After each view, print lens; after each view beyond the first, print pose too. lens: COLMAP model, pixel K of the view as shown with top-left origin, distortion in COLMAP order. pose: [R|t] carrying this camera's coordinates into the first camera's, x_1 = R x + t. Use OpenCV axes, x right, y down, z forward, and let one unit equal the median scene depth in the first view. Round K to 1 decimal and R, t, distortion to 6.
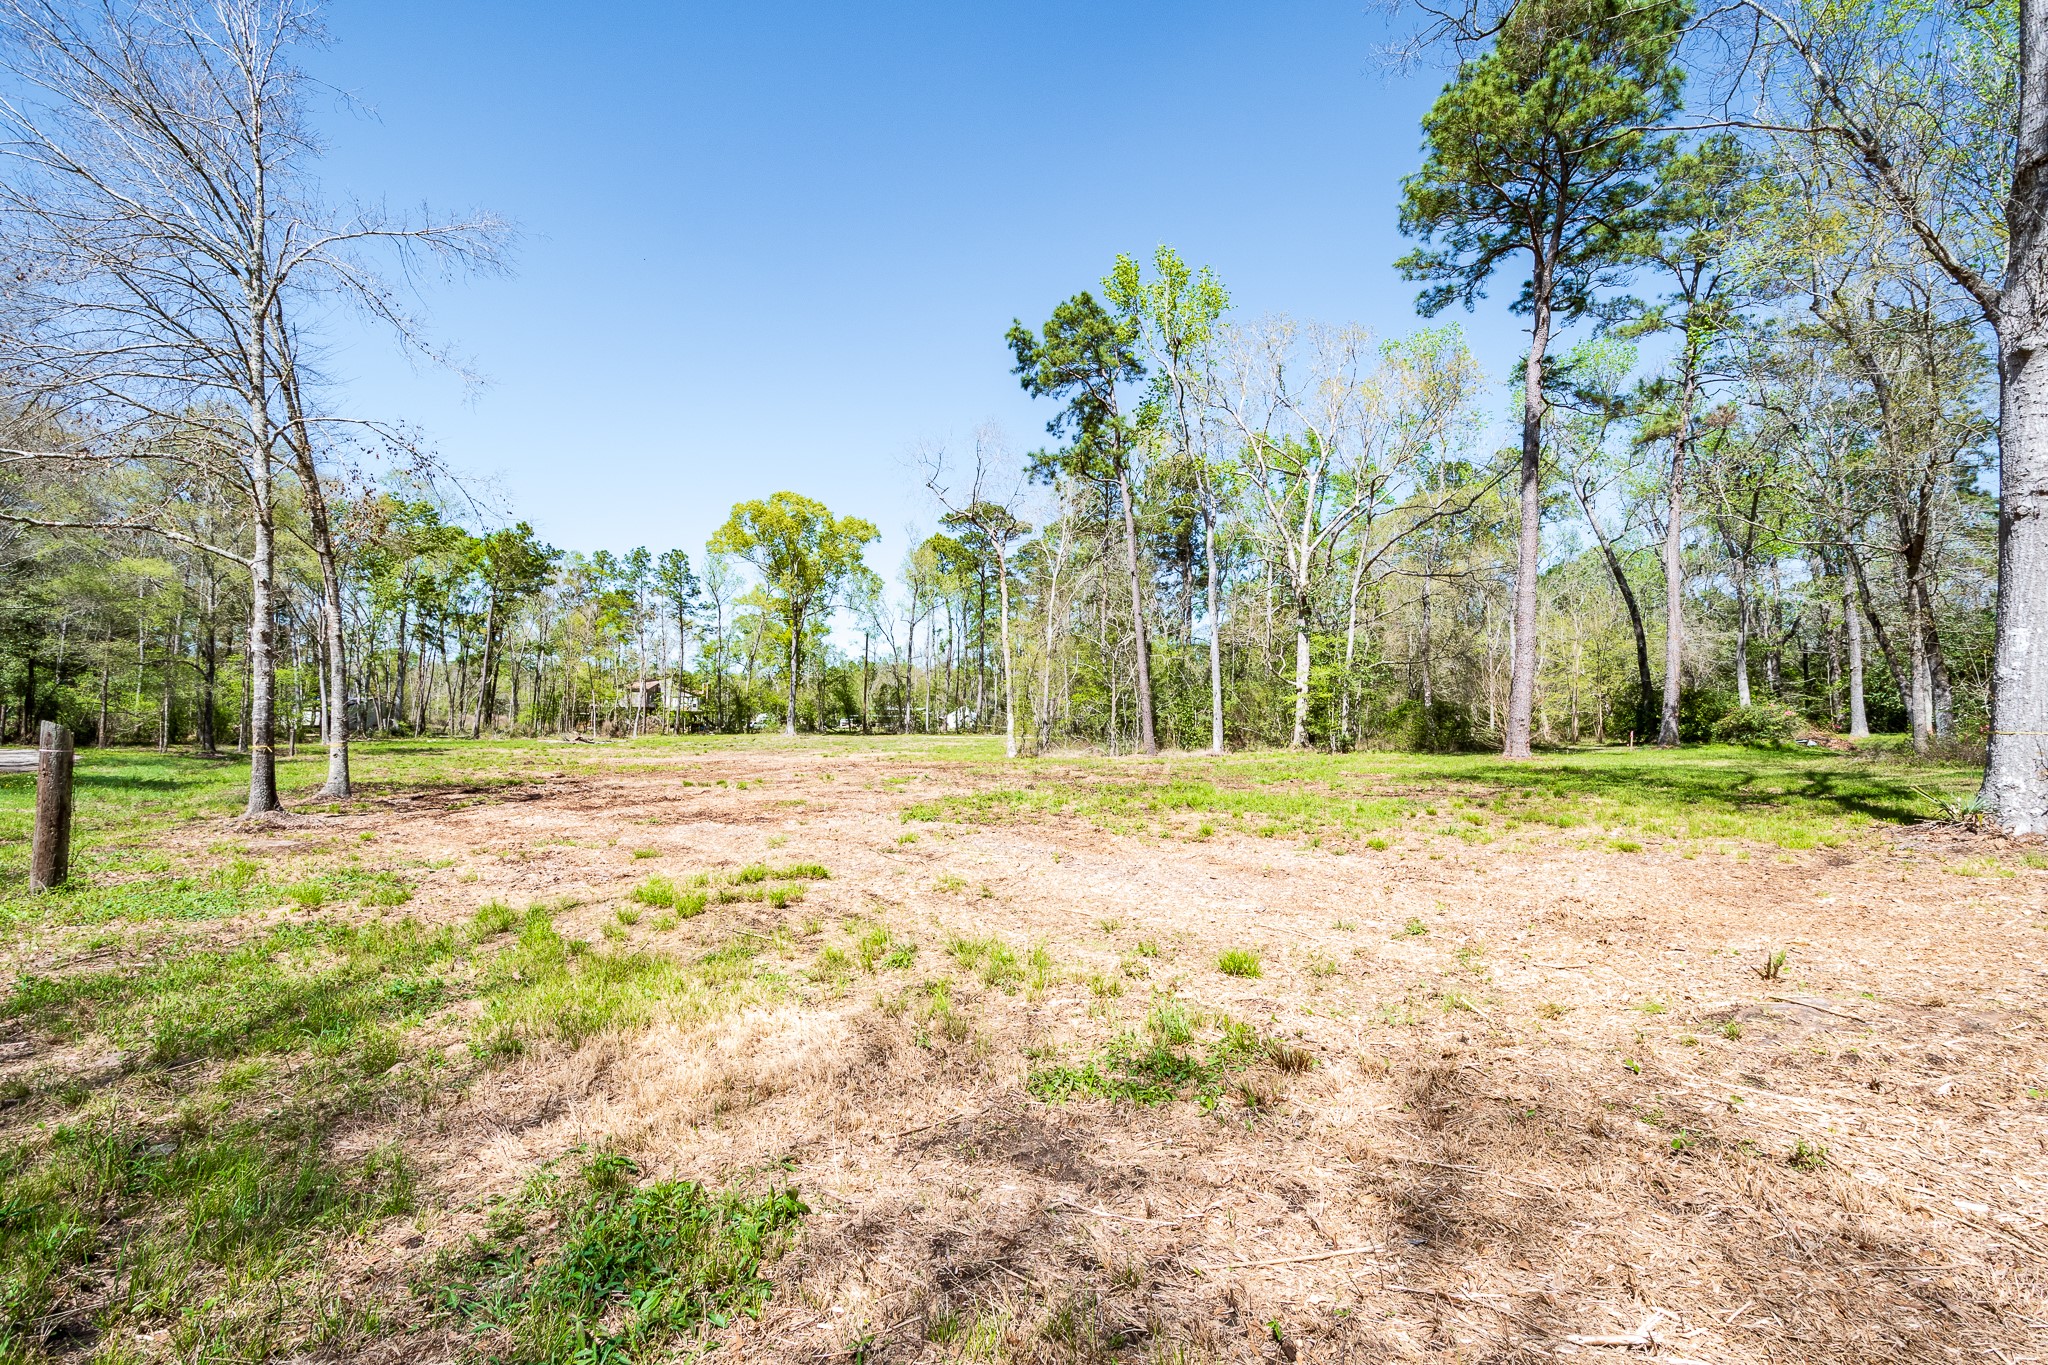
lens RADIAL K [[882.7, 0, 1024.0], [0, 882.7, 682.5], [0, 0, 1]] dist [-0.000463, 0.000005]
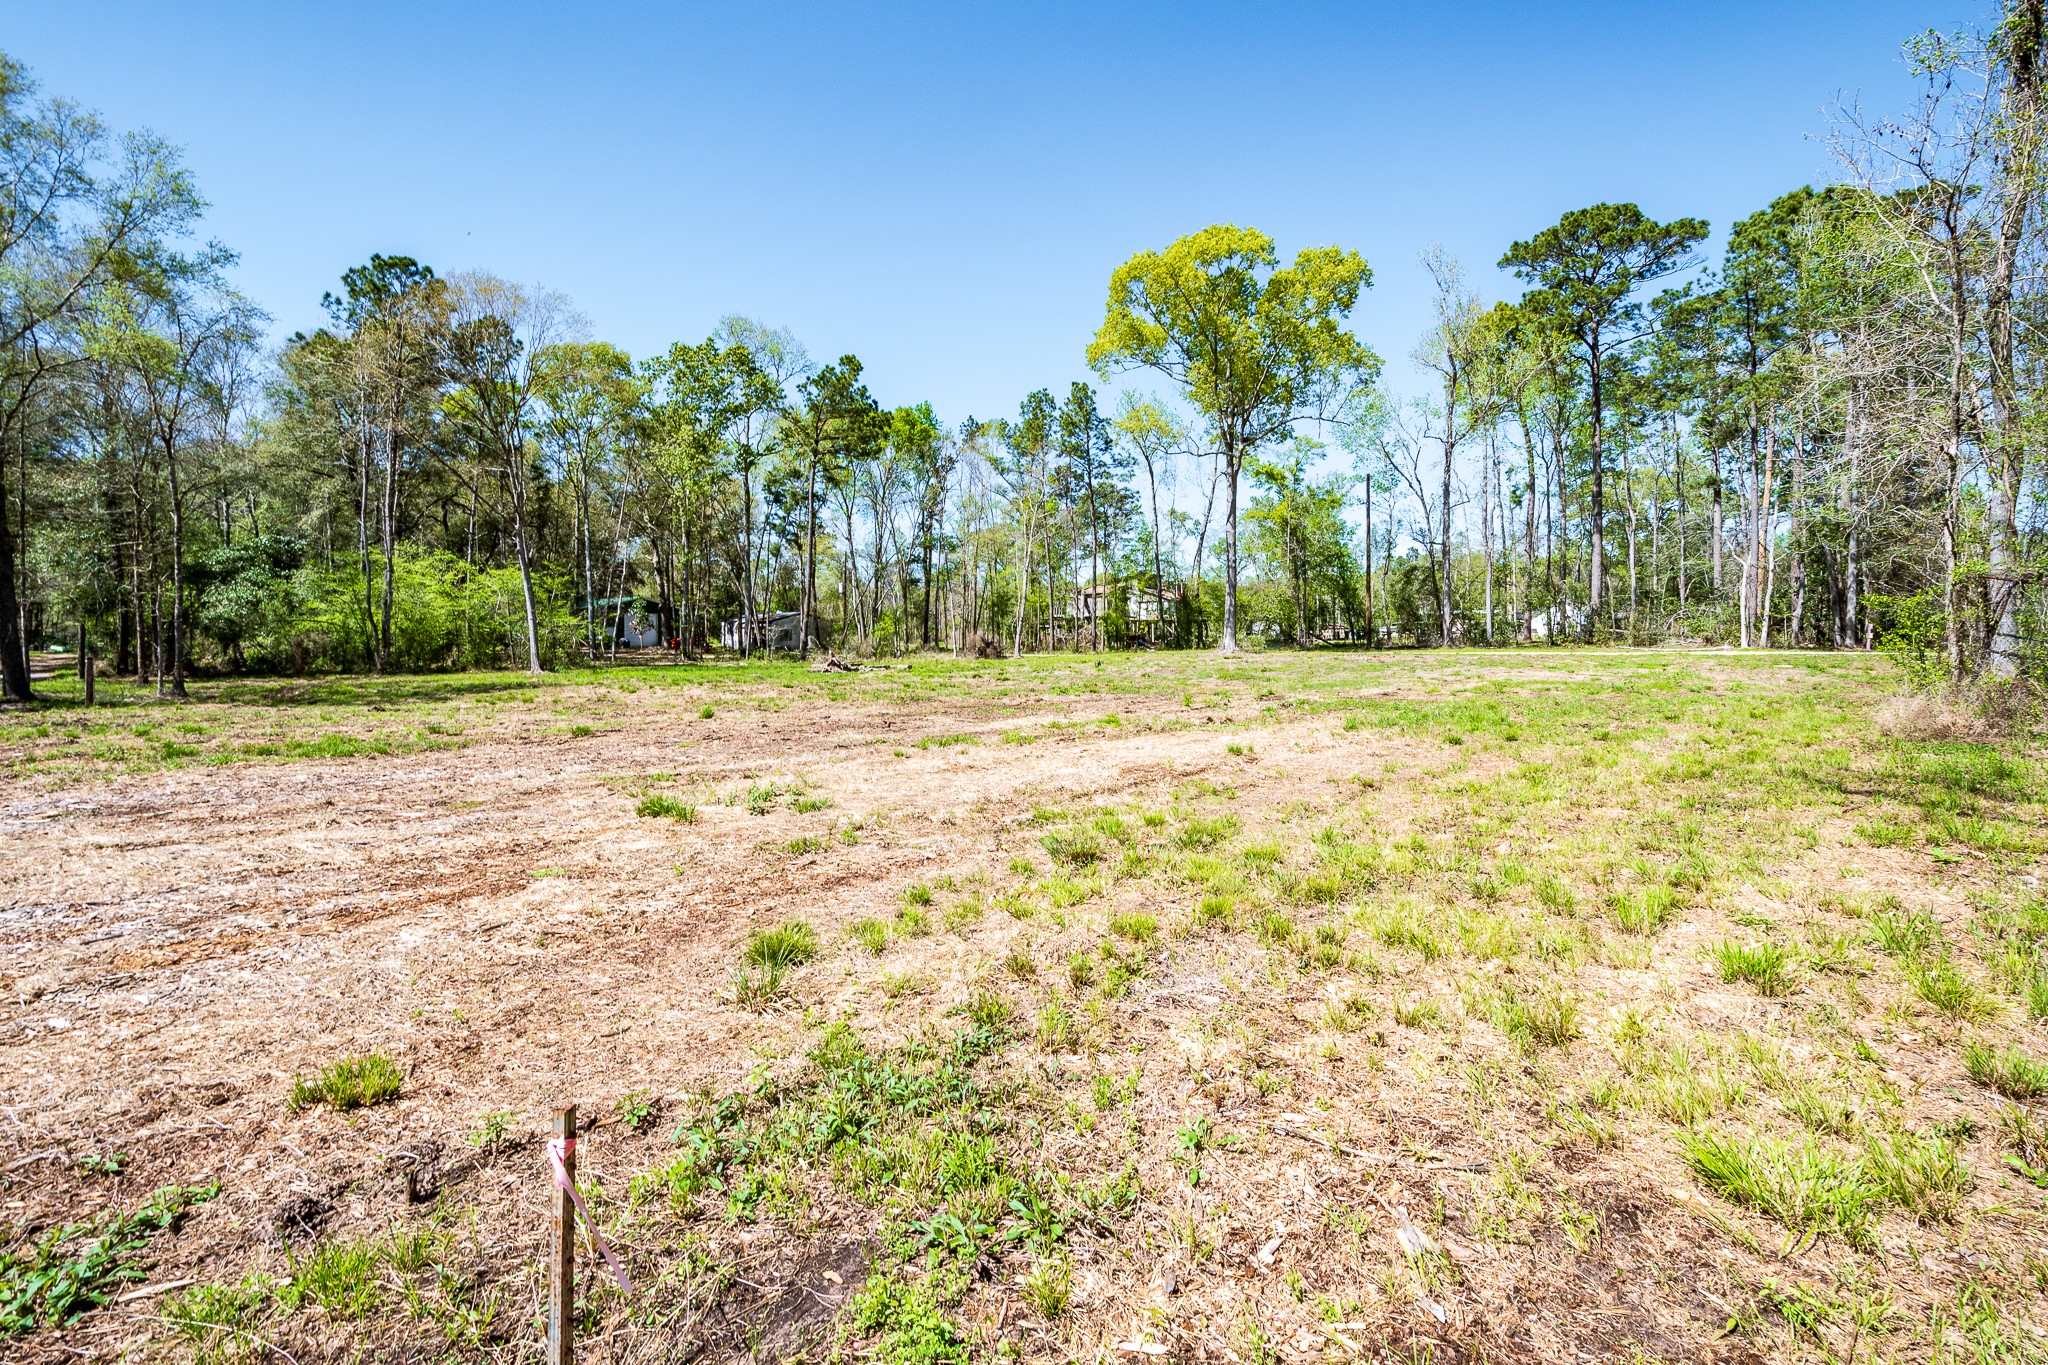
lens RADIAL K [[838.4, 0, 1092.7], [0, 838.4, 620.2], [0, 0, 1]] dist [-0.001945, -0.000159]
pose [[0.838280, -0.030923, -0.544362, -0.032772], [0.043101, 0.999024, 0.009623, 0.026793], [0.543533, -0.031530, 0.838795, 0.439070]]
